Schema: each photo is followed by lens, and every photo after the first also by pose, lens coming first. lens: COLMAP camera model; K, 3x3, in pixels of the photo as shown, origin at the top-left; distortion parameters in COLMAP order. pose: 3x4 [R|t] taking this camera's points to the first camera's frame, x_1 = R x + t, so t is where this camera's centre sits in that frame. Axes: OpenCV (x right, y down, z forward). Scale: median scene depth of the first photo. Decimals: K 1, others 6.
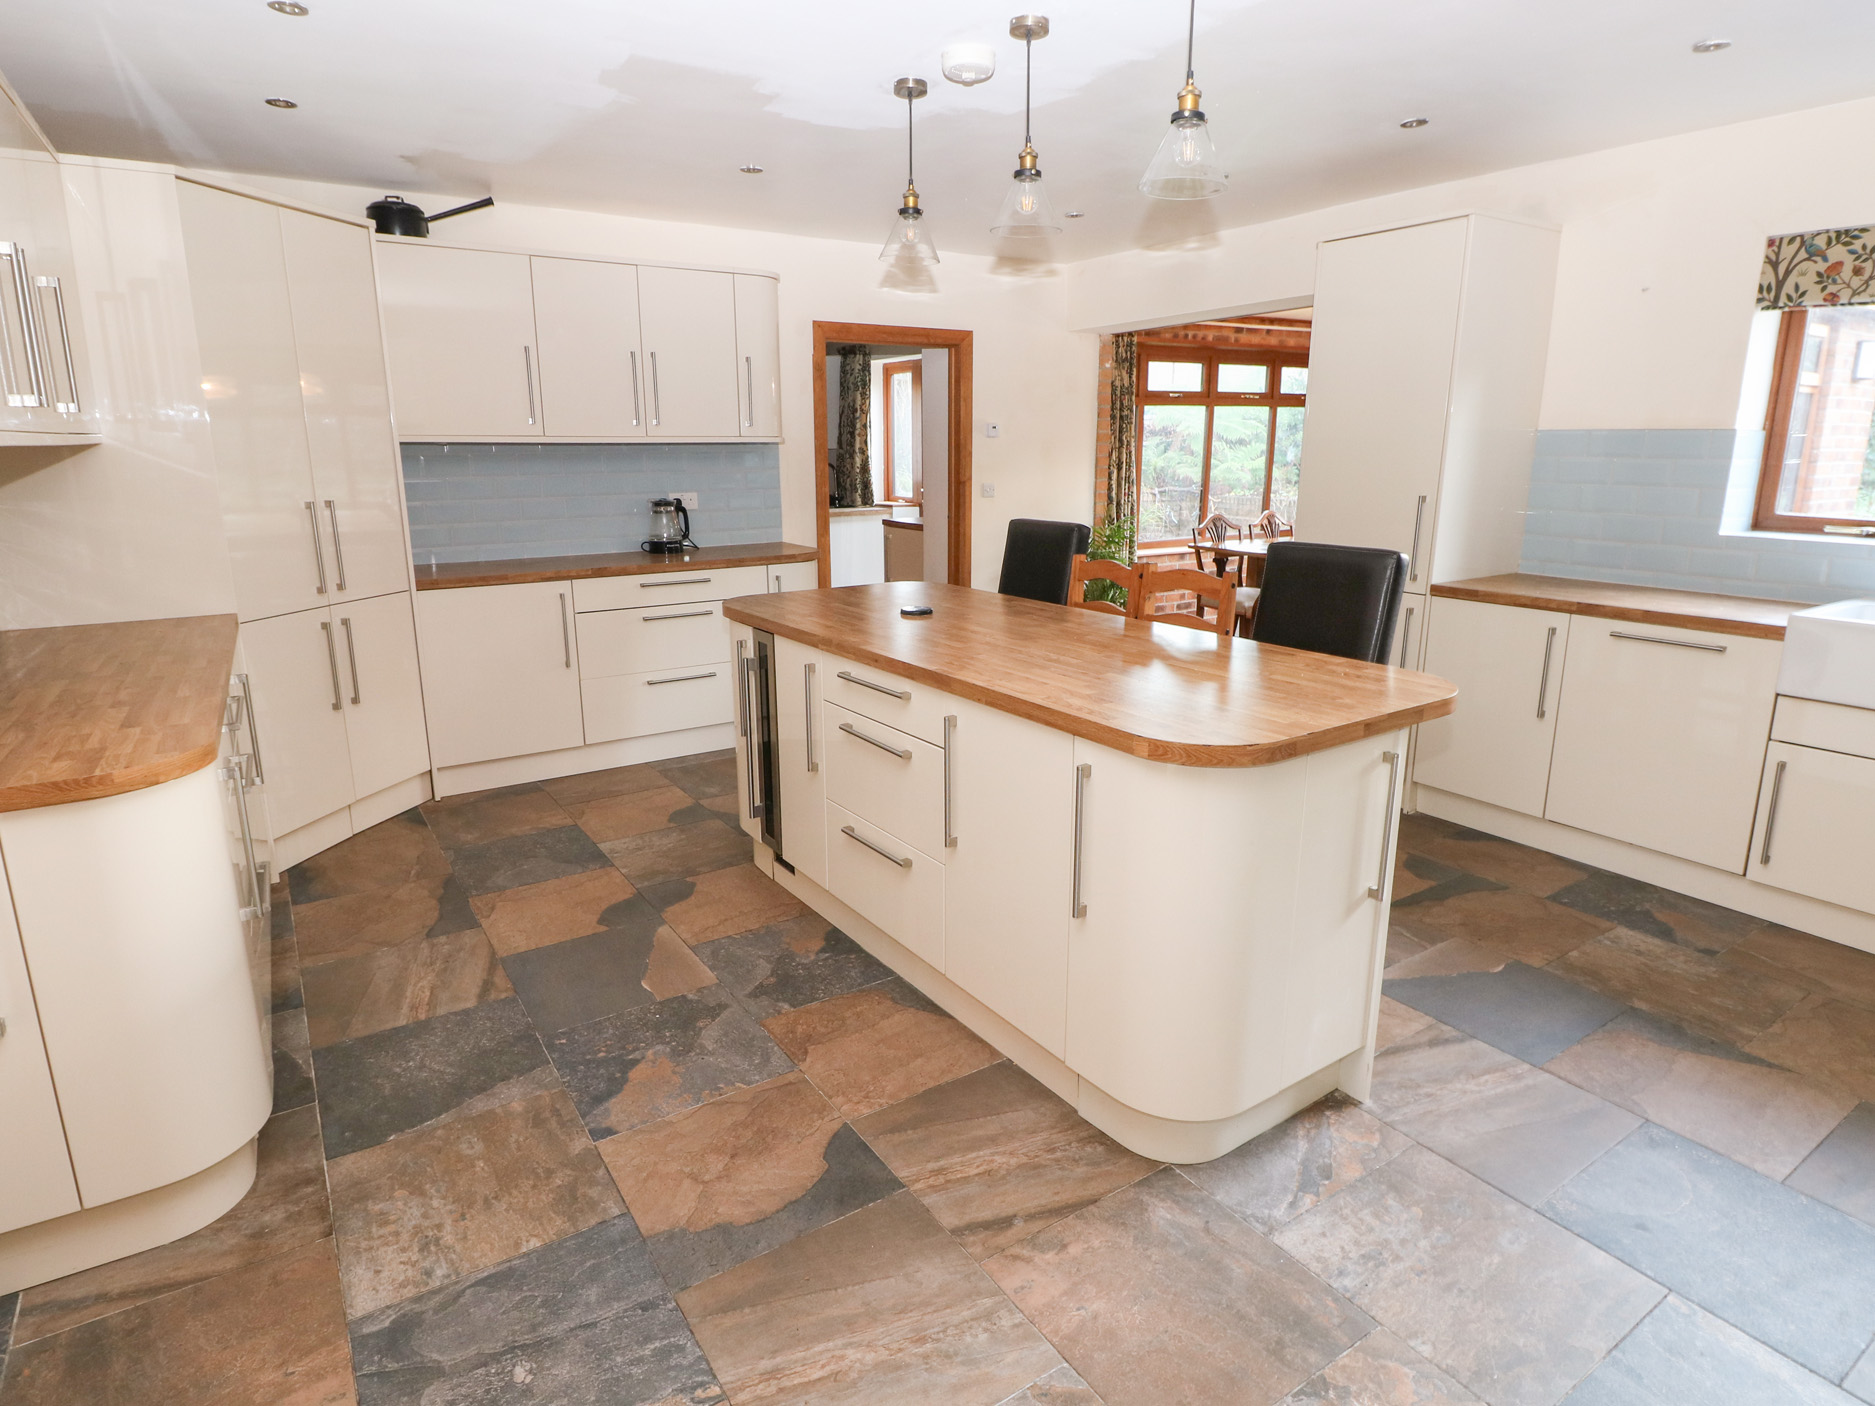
lens RADIAL K [[1045.8, 0, 942.4], [0, 1045.8, 709.6], [0, 0, 1]] dist [-0.007981, -0.005203]
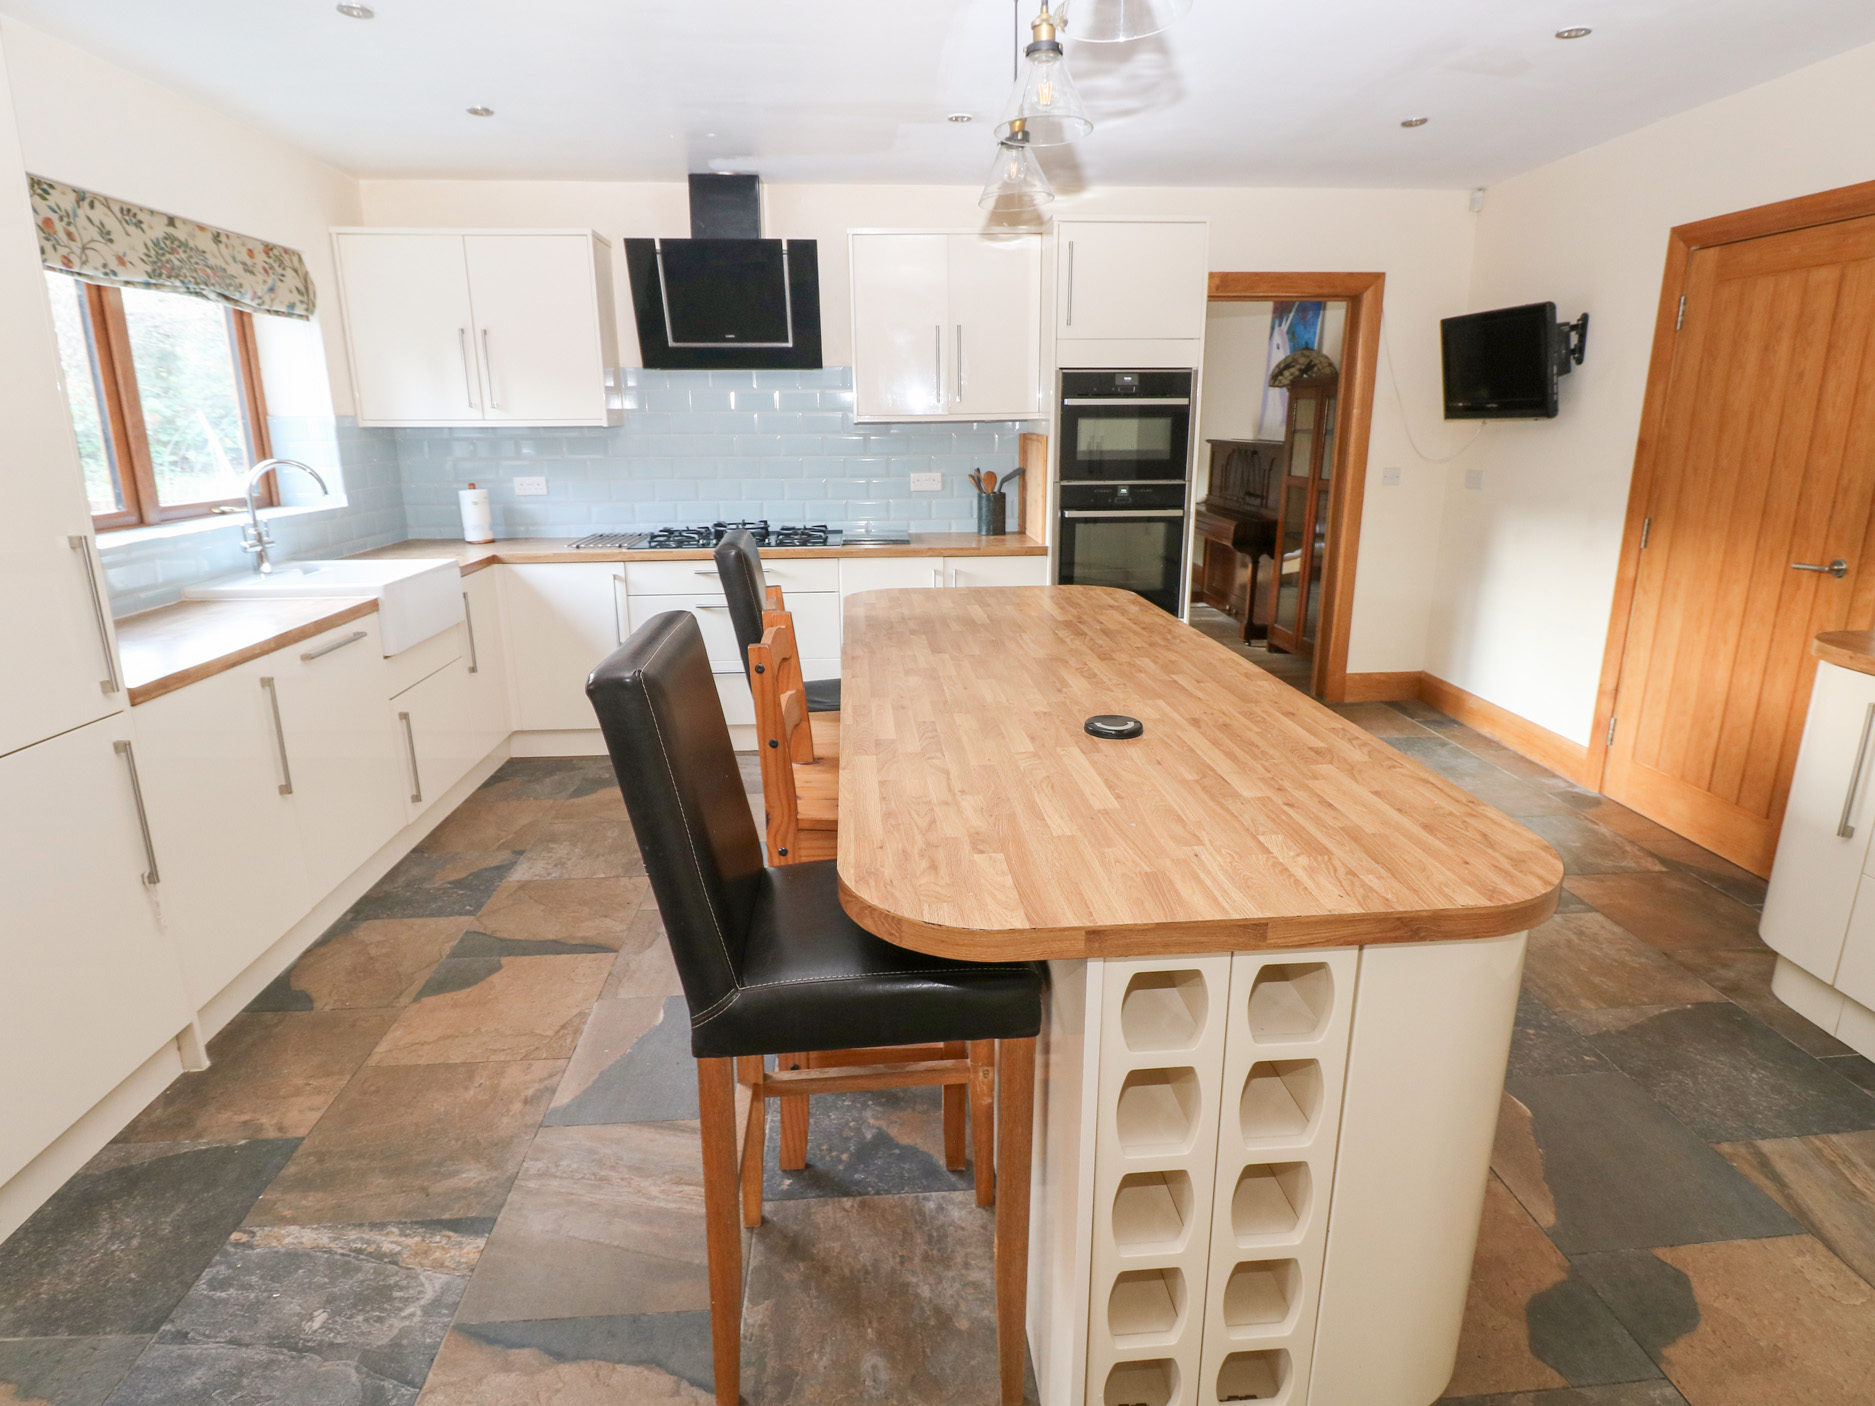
lens RADIAL K [[1045.8, 0, 929.6], [0, 1045.8, 689.3], [0, 0, 1]] dist [-0.007981, -0.005203]
pose [[-0.873210, -0.112473, 0.474188, -0.209590], [0.131562, 0.882475, 0.451585, -0.387373], [-0.469250, 0.456713, -0.755789, 1.505498]]
